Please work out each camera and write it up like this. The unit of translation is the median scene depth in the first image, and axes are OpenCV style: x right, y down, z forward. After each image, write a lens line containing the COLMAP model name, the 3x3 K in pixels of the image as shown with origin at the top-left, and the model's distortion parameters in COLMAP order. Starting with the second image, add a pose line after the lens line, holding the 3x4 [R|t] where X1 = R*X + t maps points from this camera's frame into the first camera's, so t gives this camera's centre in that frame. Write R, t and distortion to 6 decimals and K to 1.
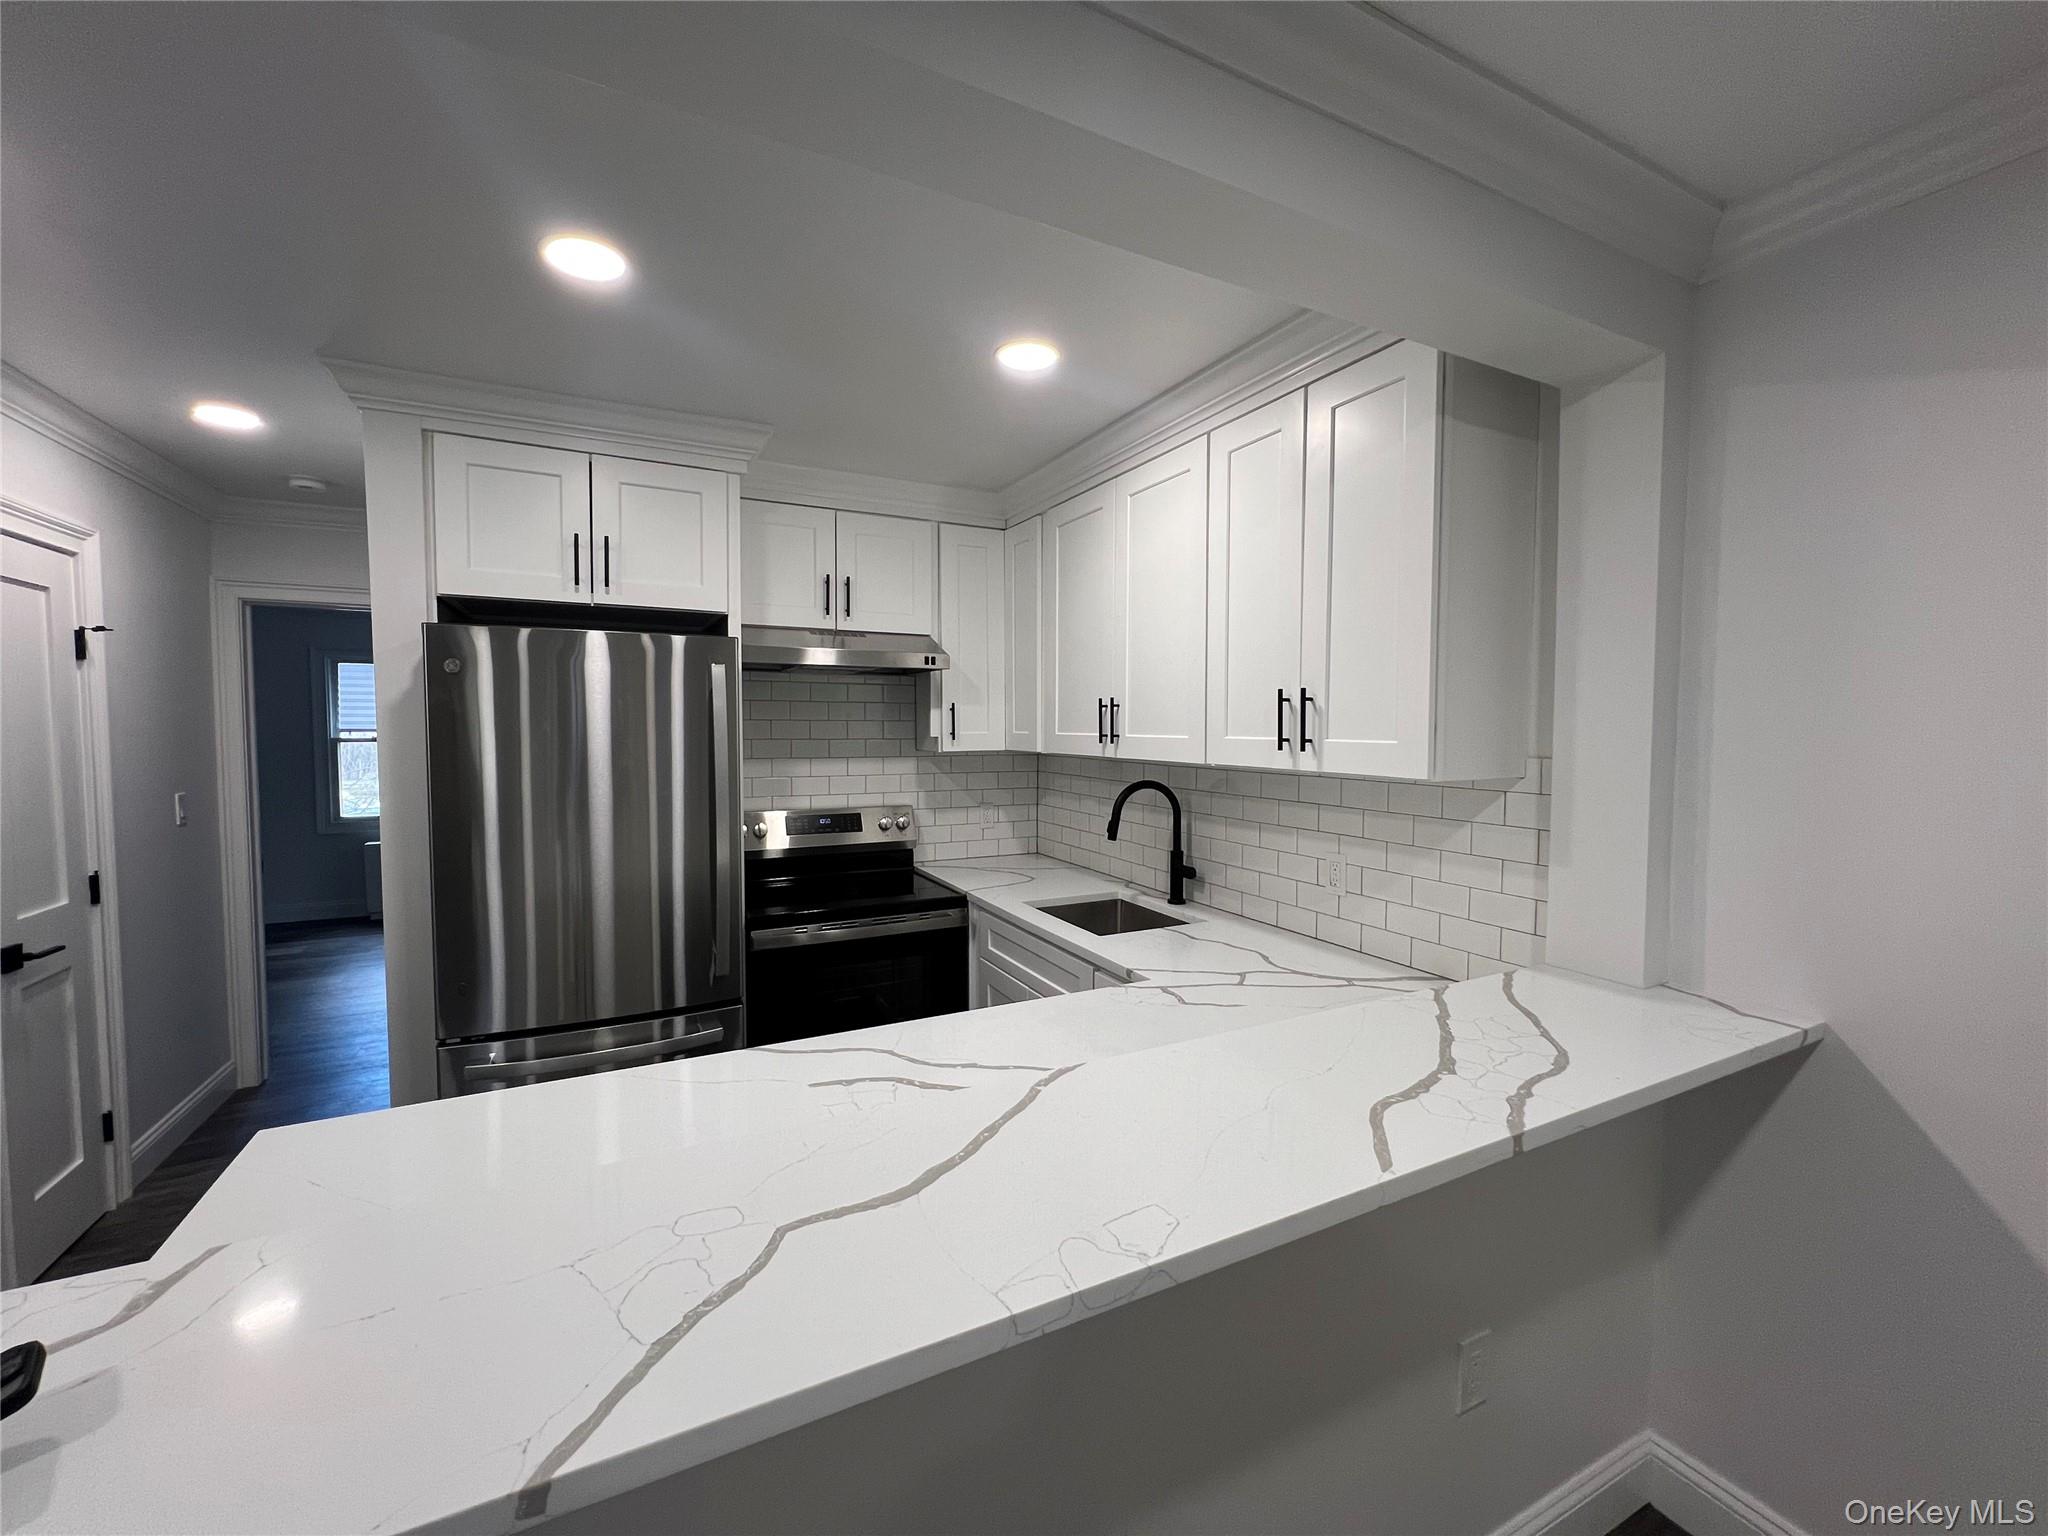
lens RADIAL K [[816.8, 0, 1024.0], [0, 816.8, 768.0], [0, 0, 1]] dist [0.001232, -0.000078]
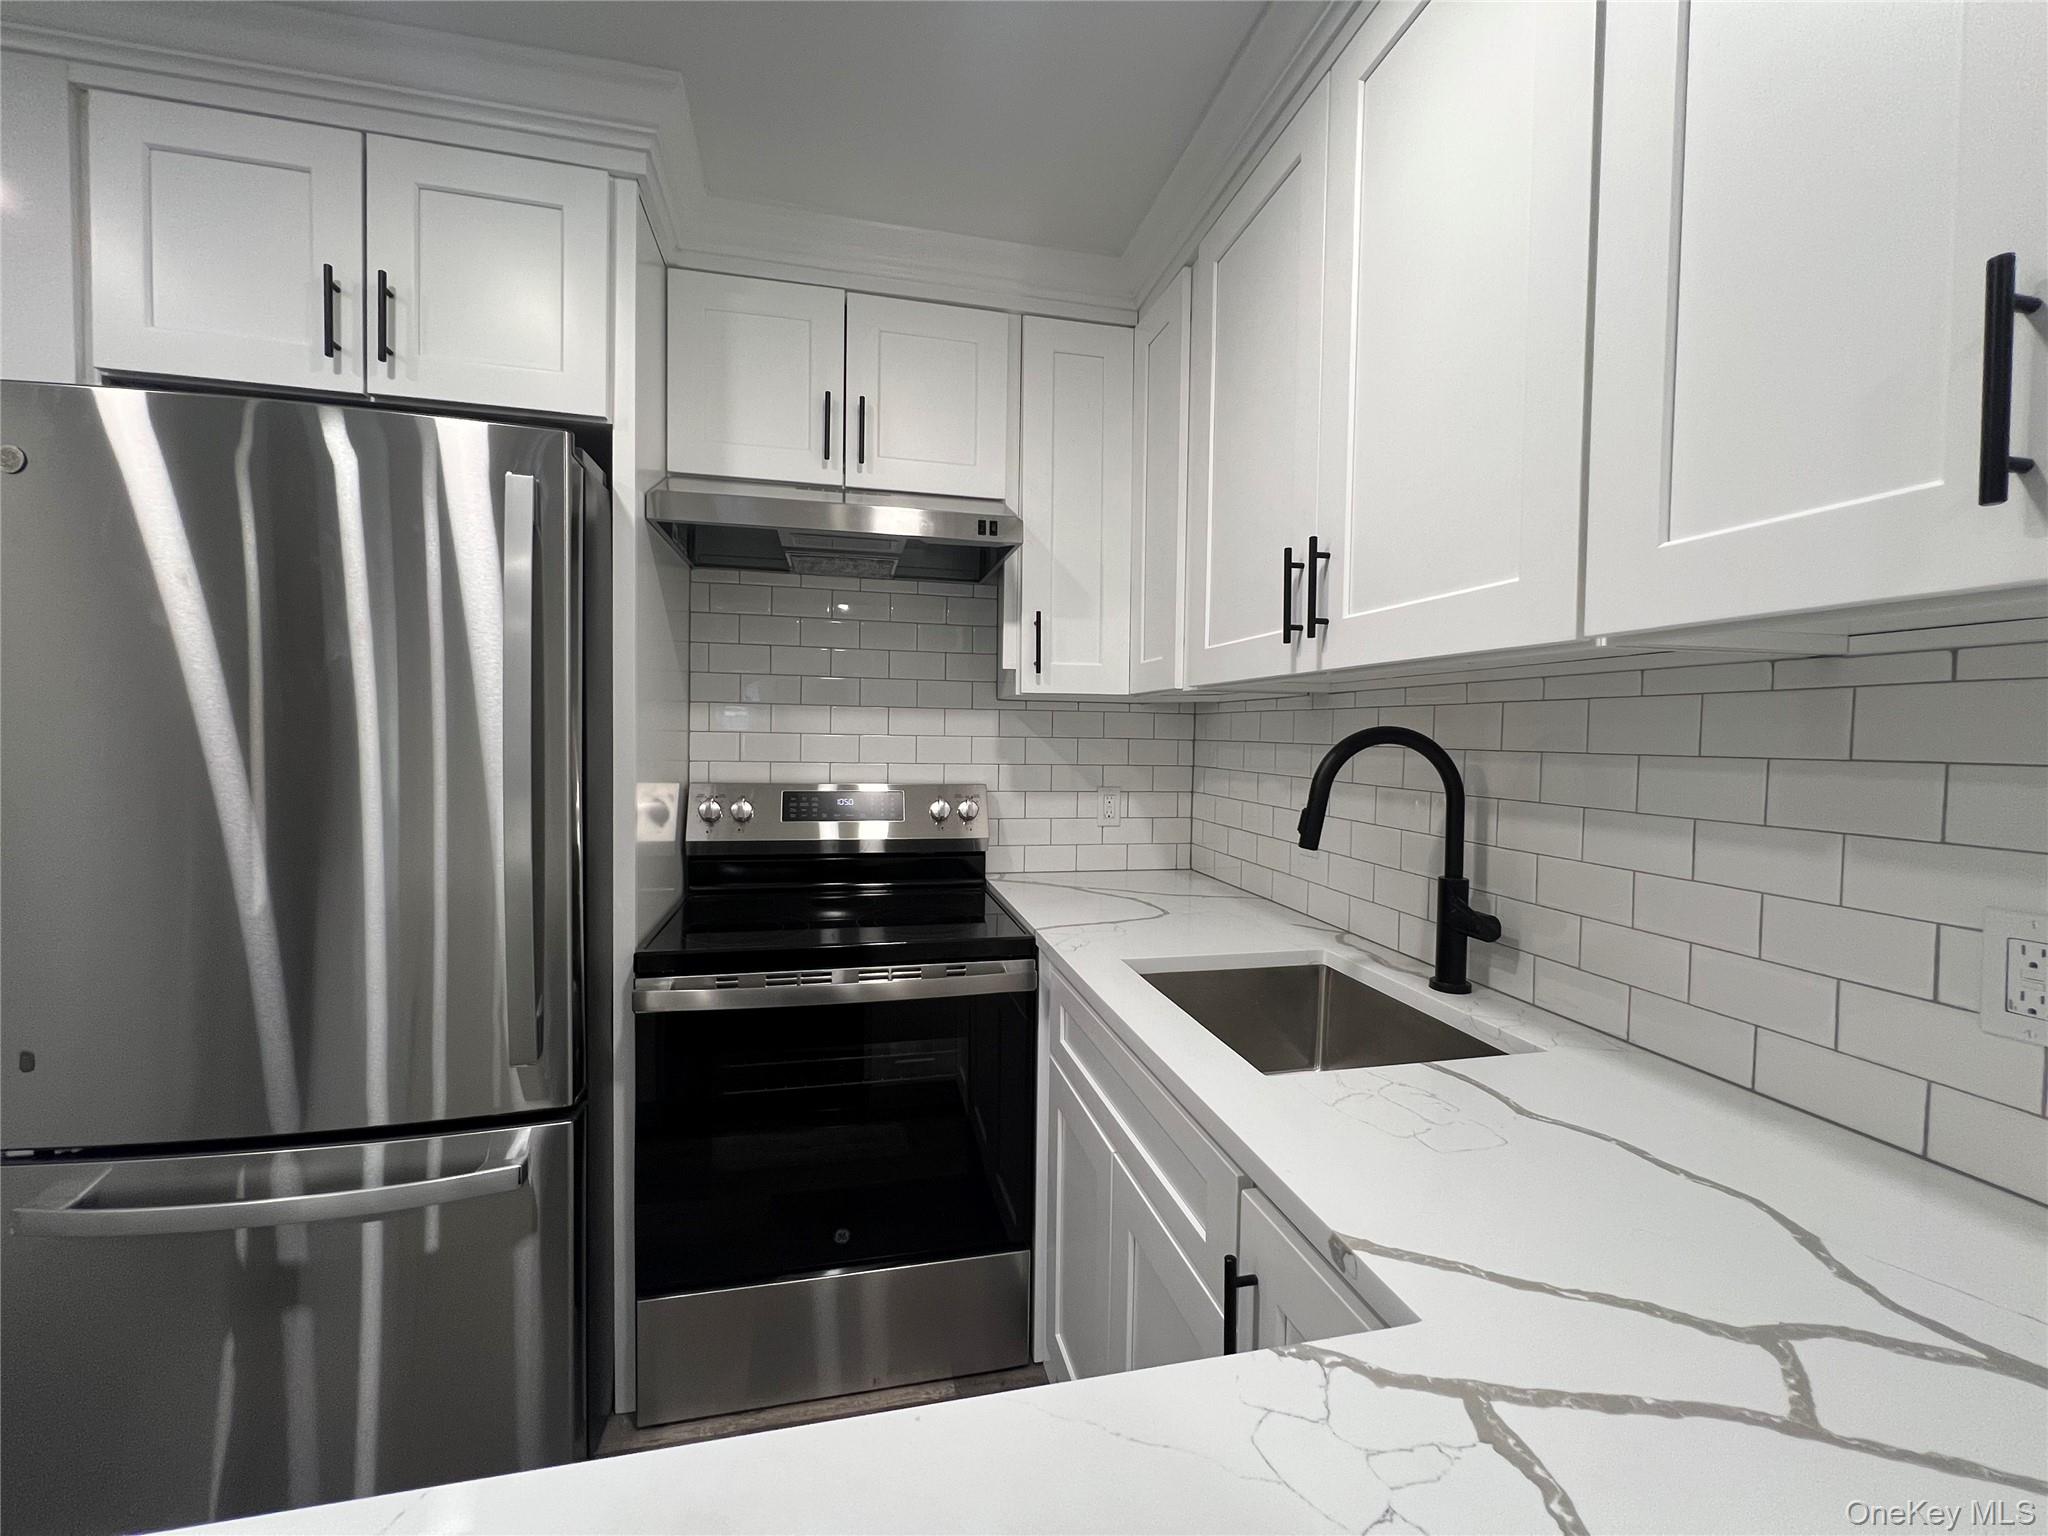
lens RADIAL K [[816.8, 0, 1024.0], [0, 816.8, 768.0], [0, 0, 1]] dist [0.001232, -0.000078]
pose [[0.969088, 0.021909, -0.245742, 0.057617], [-0.025712, 0.999594, -0.012277, 0.046910], [0.245373, 0.018216, 0.969258, 0.451645]]
